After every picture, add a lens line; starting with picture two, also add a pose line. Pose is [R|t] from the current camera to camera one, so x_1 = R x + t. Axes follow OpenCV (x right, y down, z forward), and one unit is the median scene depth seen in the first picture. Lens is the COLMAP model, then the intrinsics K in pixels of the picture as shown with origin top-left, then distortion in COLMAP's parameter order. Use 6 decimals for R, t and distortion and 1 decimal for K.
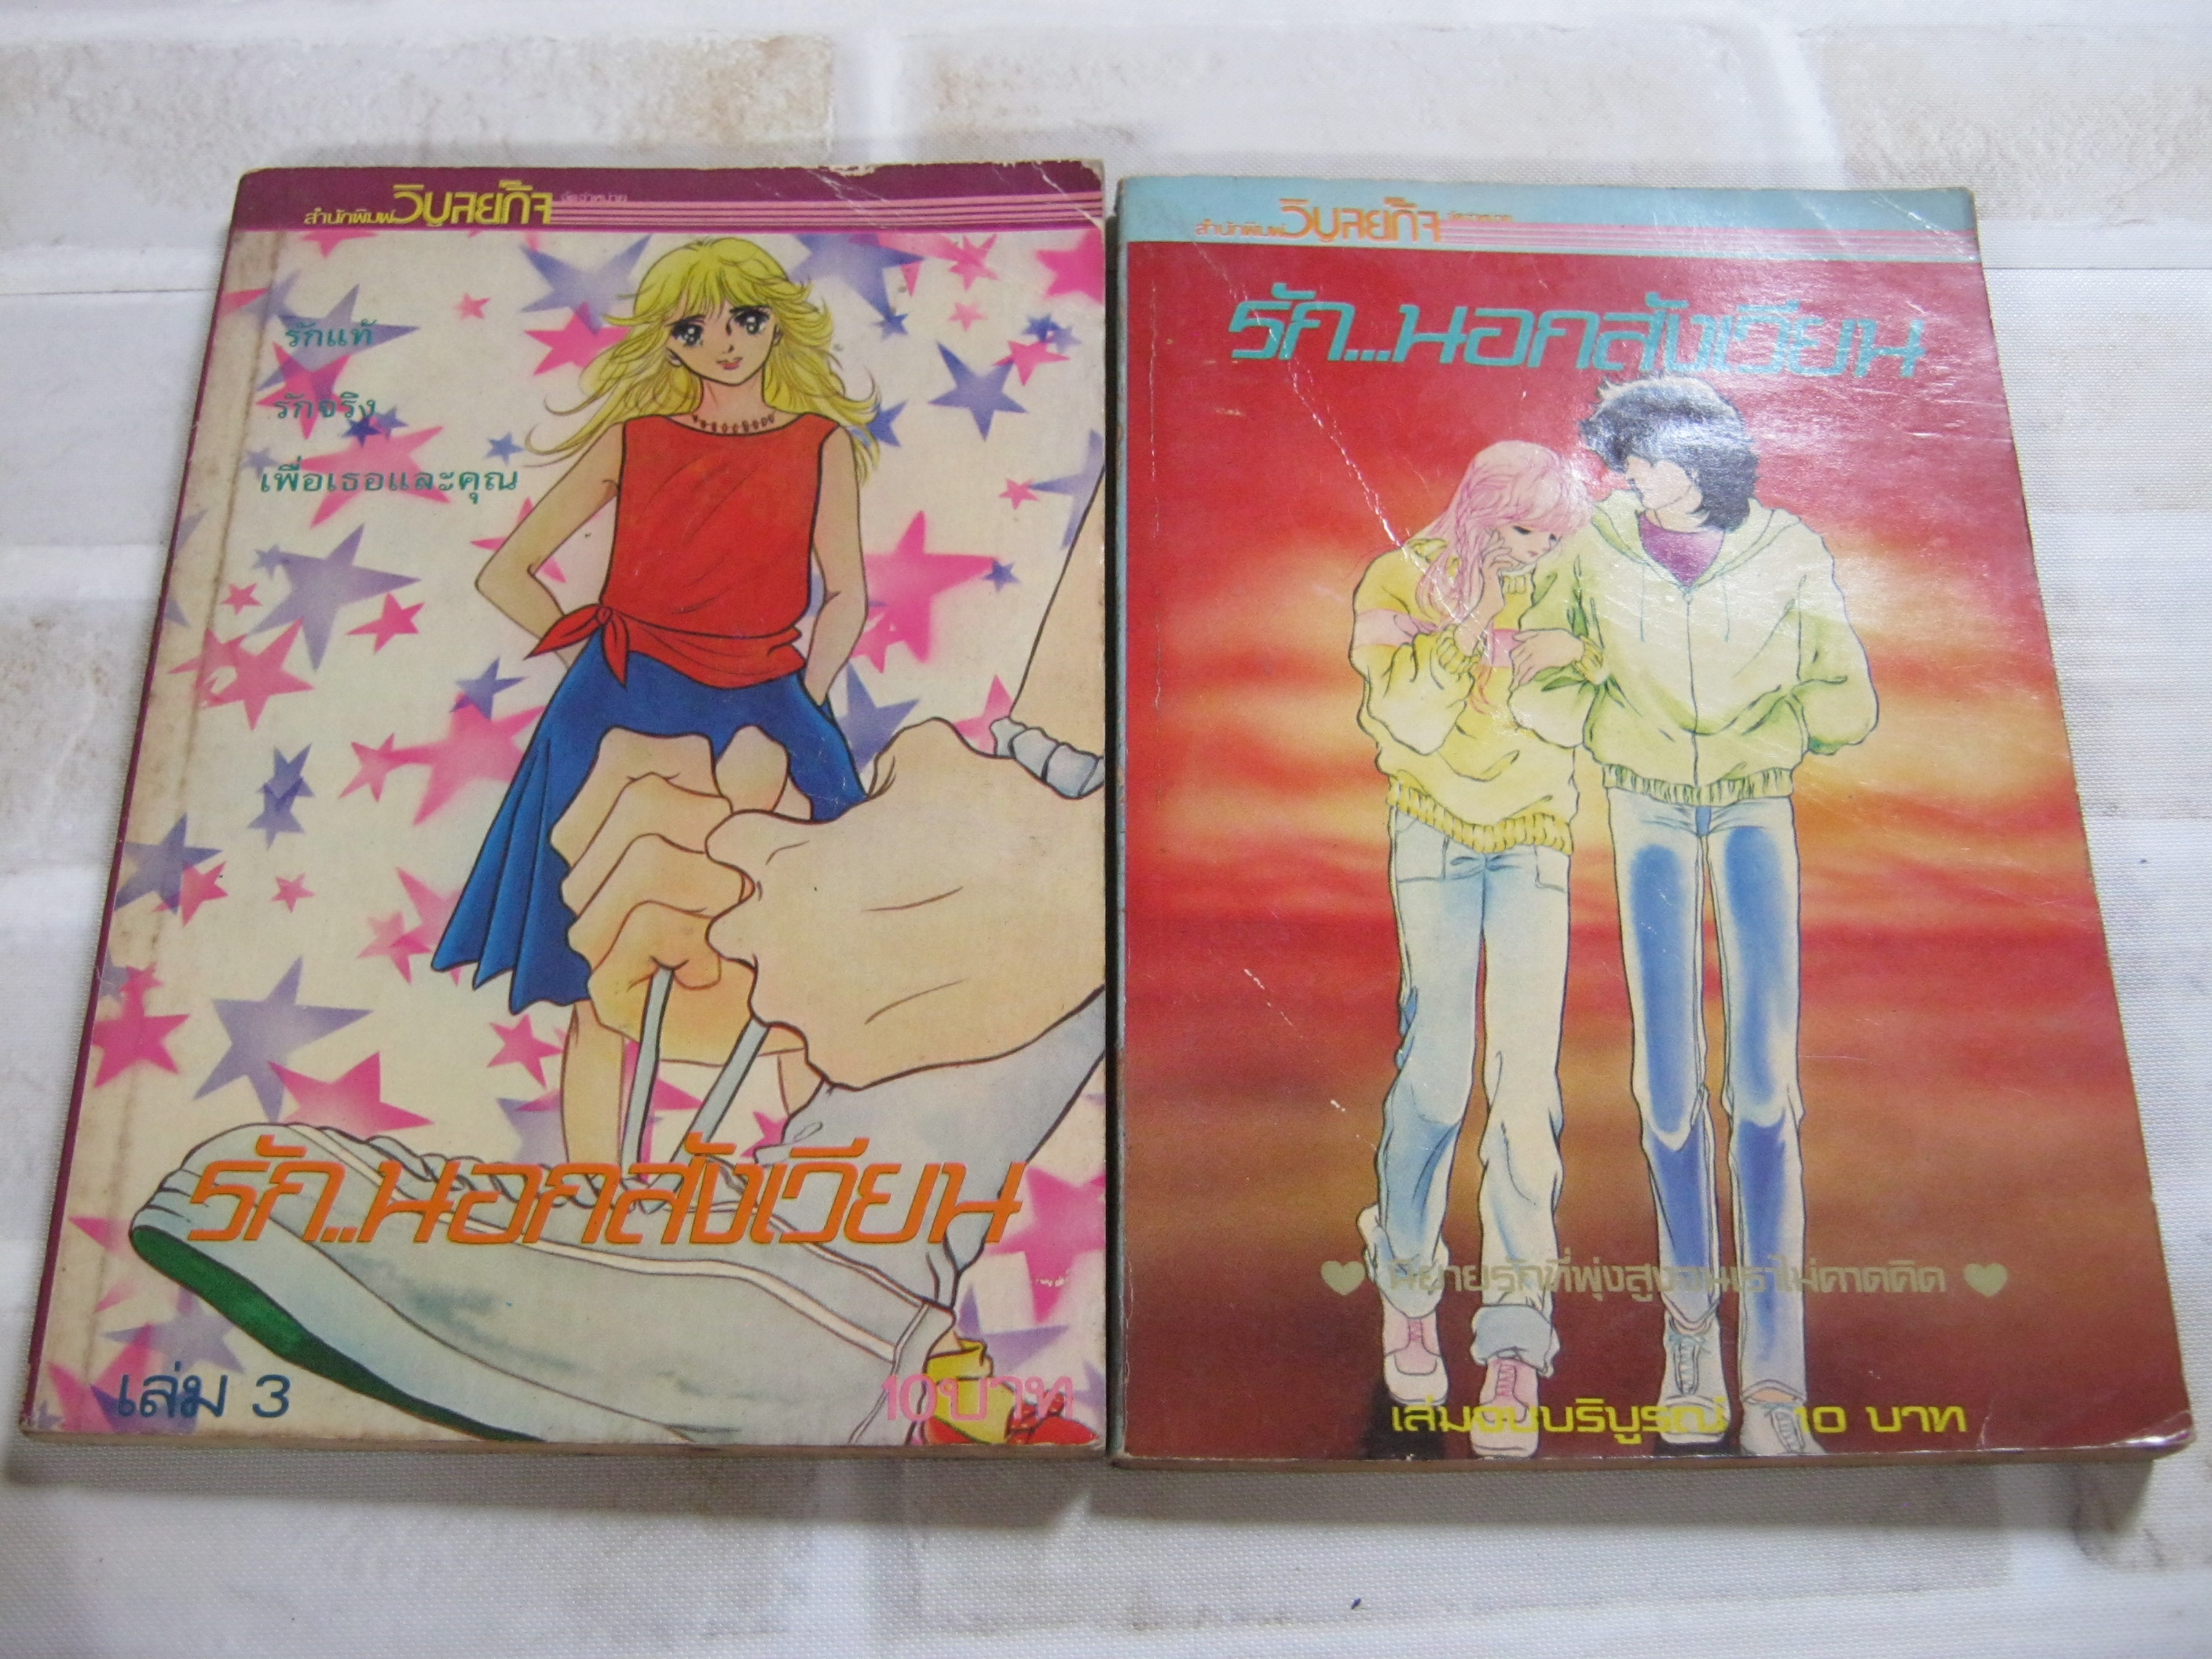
lens RADIAL K [[2455.3, 0, 1106.0], [0, 2455.3, 829.5], [0, 0, 1]] dist [-0.126958, 0.027353]
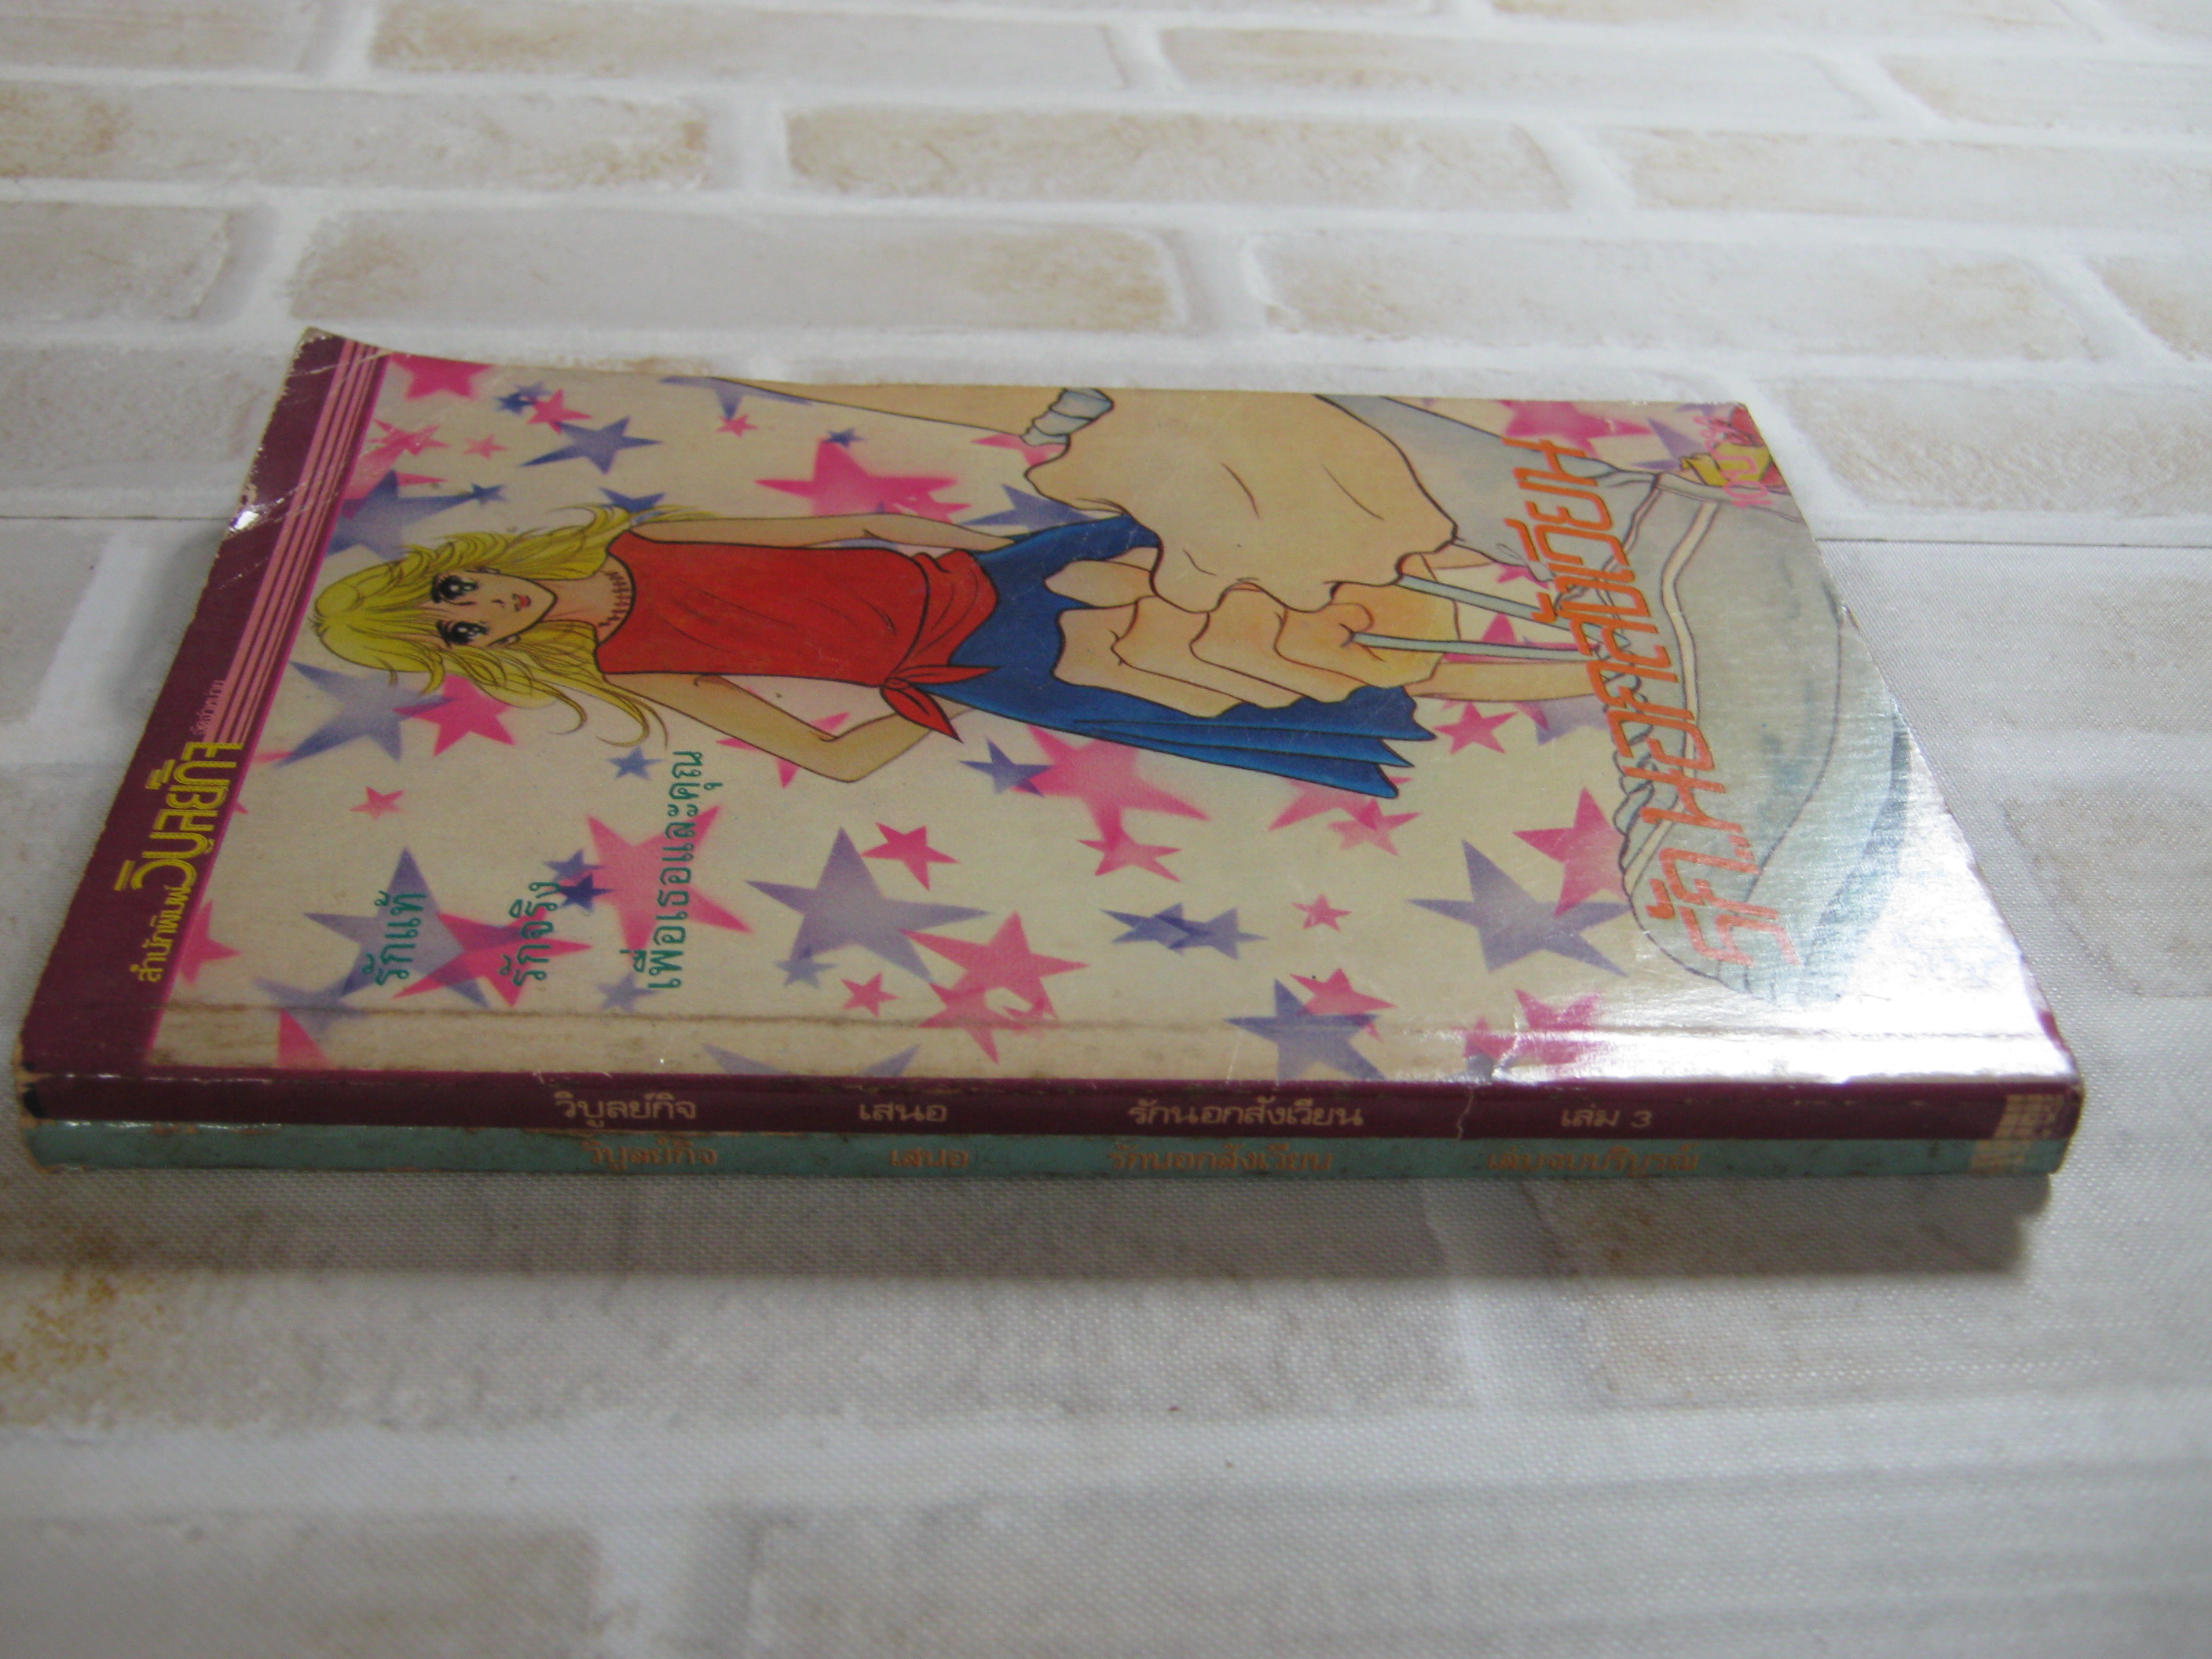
lens RADIAL K [[2455.3, 0, 1106.0], [0, 2455.3, 829.5], [0, 0, 1]] dist [-0.126958, 0.027353]
pose [[-0.044790, -0.652557, 0.756414, -0.869553], [0.873219, 0.342226, 0.346944, -0.297895], [-0.485266, 0.676055, 0.554497, 0.578239]]
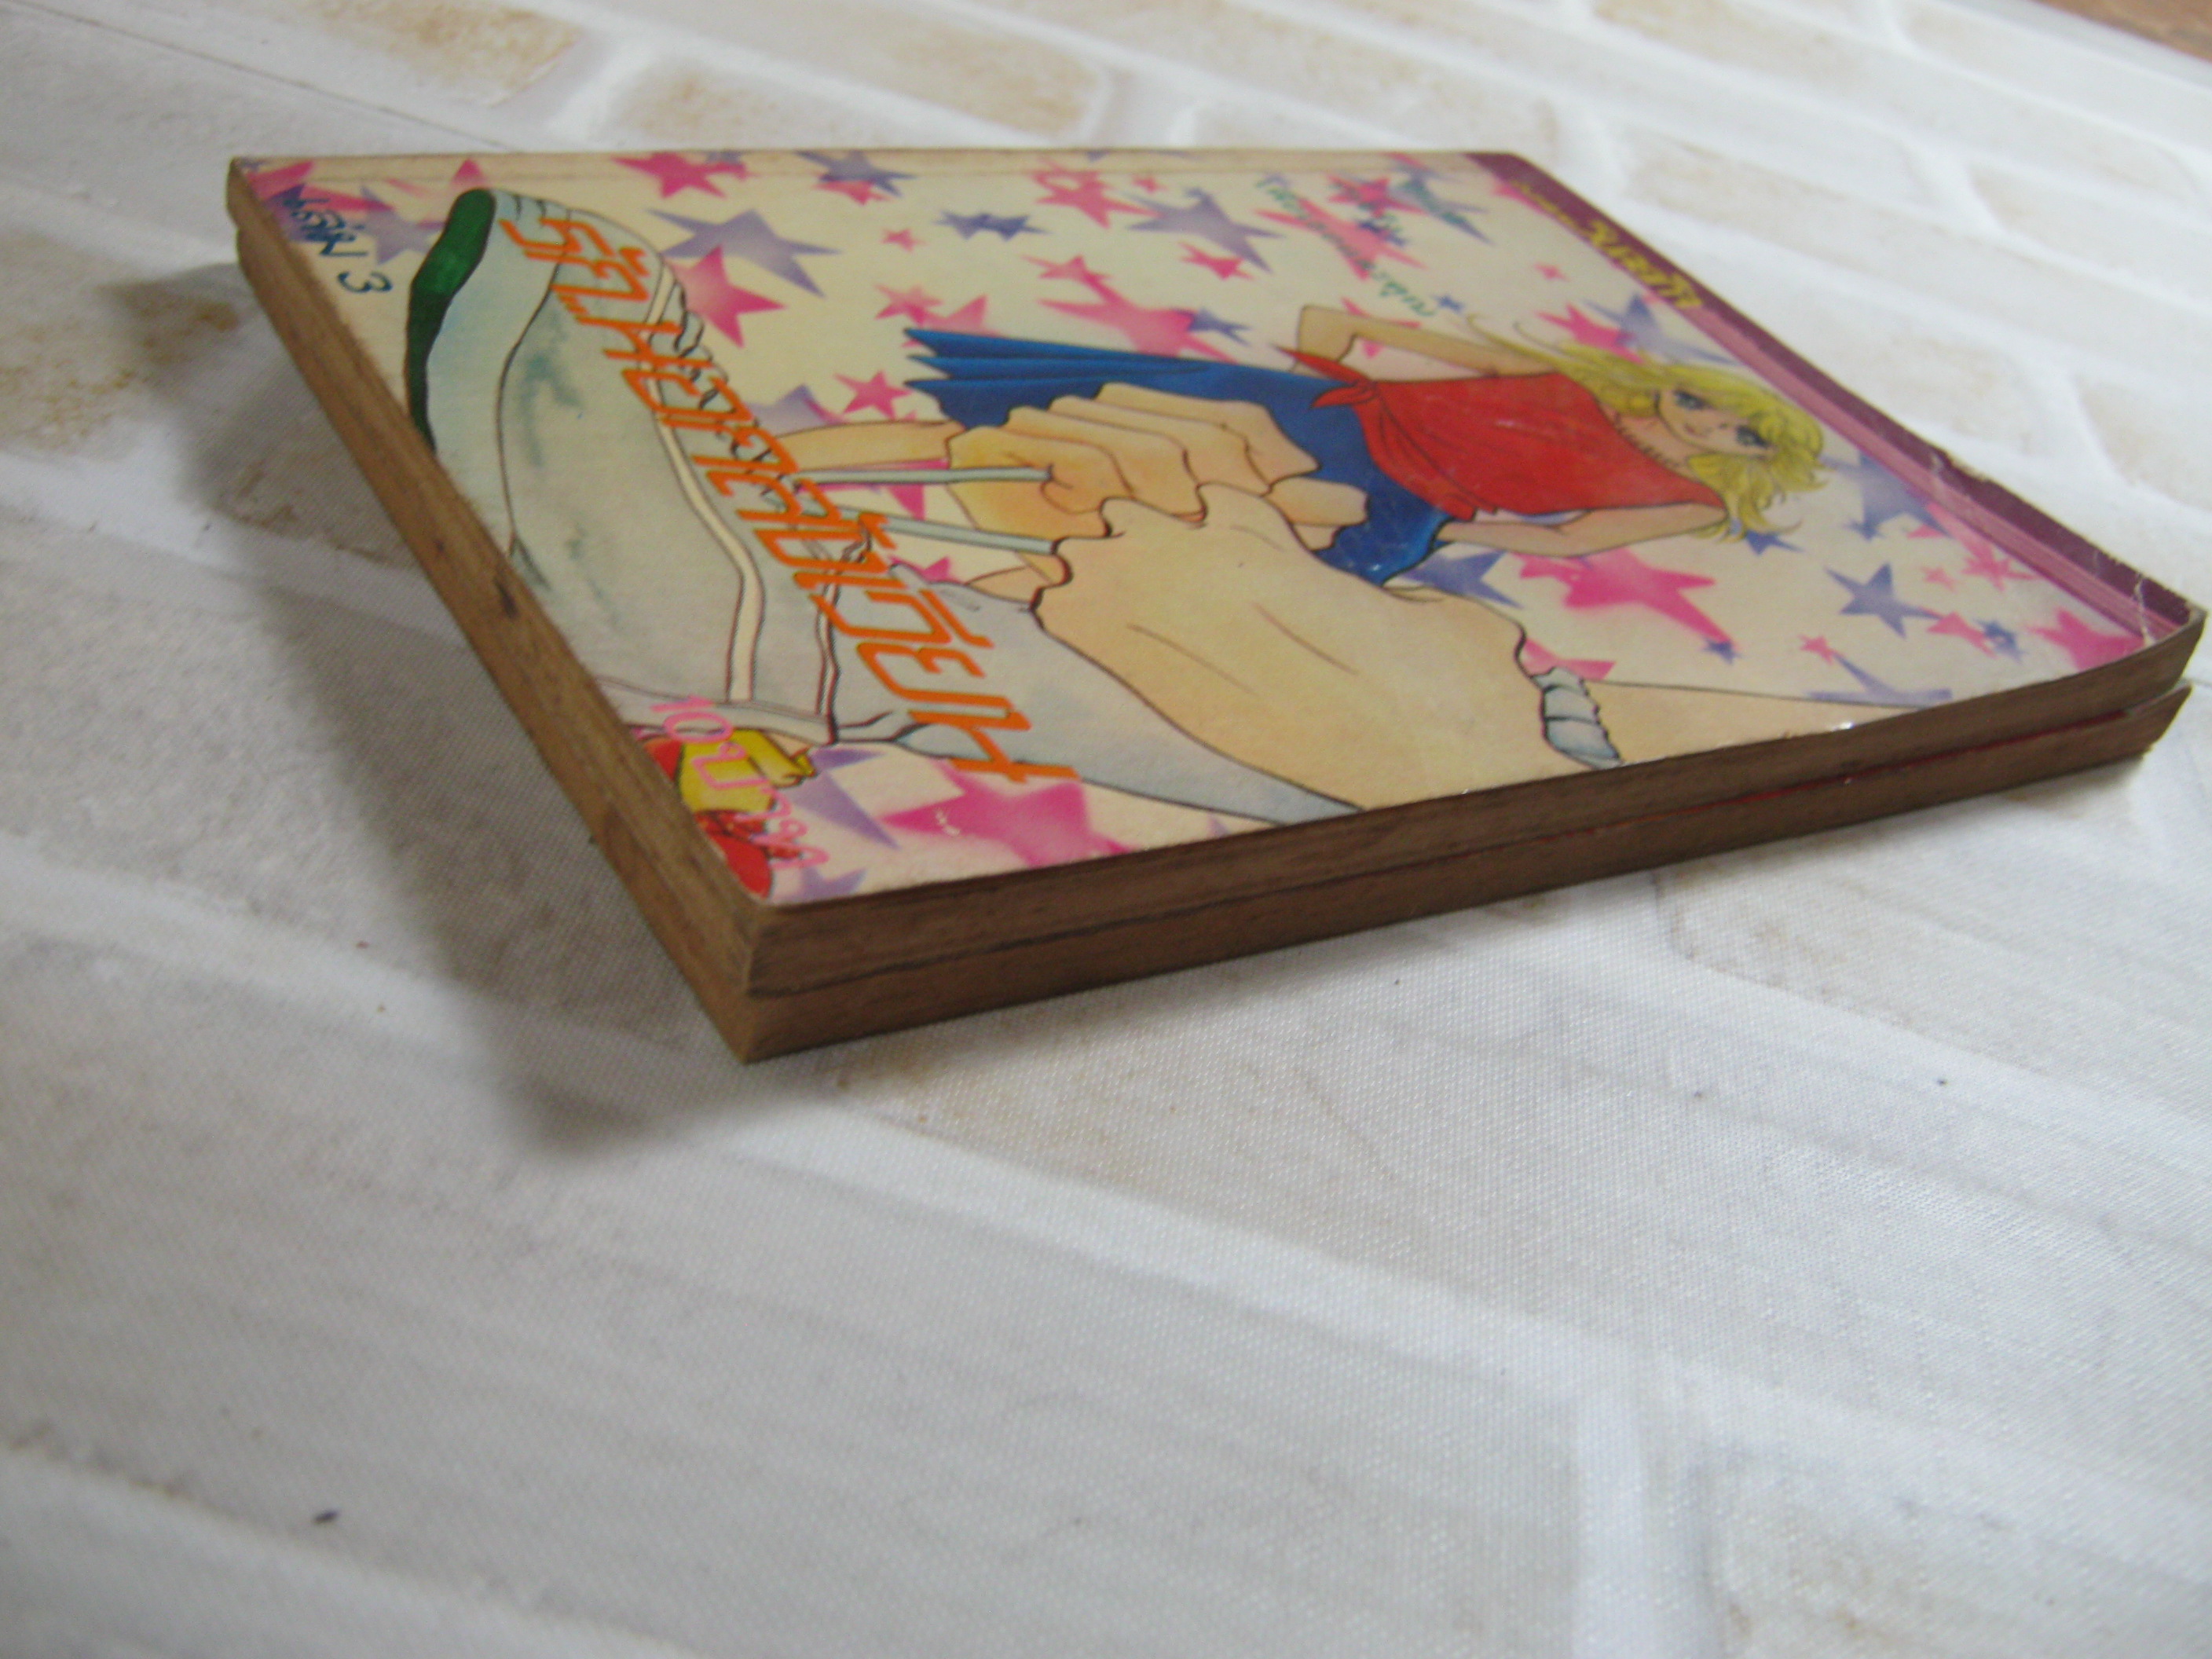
lens RADIAL K [[2455.3, 0, 1106.0], [0, 2455.3, 829.5], [0, 0, 1]] dist [-0.126958, 0.027353]
pose [[0.529623, 0.582226, -0.616857, 0.370178], [-0.837455, 0.474476, -0.271185, 0.299978], [0.134793, 0.660216, 0.738882, 0.480897]]
